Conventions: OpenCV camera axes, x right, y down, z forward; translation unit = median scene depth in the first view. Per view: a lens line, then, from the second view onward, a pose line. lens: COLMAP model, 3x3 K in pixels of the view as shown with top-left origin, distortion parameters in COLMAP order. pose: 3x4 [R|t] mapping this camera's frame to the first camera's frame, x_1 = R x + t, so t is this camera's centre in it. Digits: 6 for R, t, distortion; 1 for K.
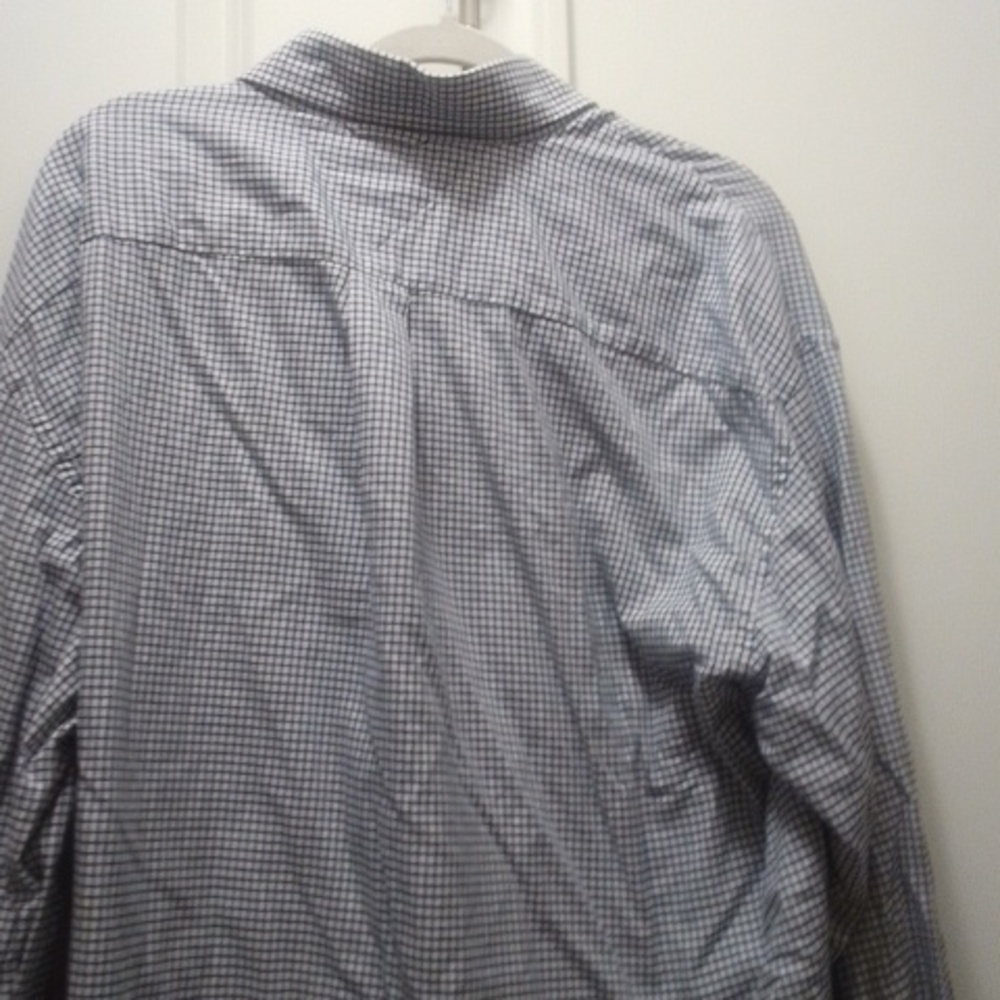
lens RADIAL K [[1178.7, 0, 500.0], [0, 1178.7, 500.0], [0, 0, 1]] dist [0.073338, -0.123444]
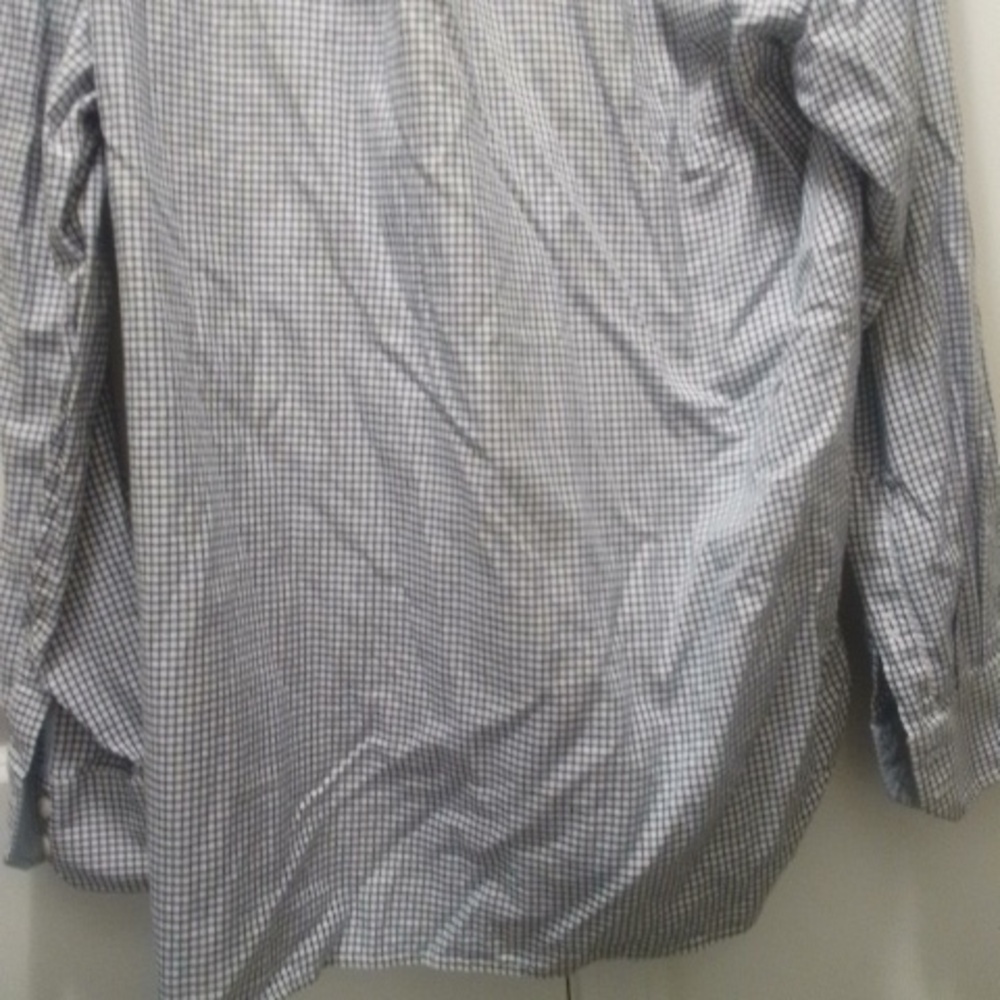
lens RADIAL K [[1178.7, 0, 500.0], [0, 1178.7, 500.0], [0, 0, 1]] dist [0.073338, -0.123444]
pose [[0.997638, -0.029460, -0.062058, 0.028340], [0.046552, 0.954252, 0.295357, 0.218892], [0.050517, -0.297549, 0.953369, -0.024658]]
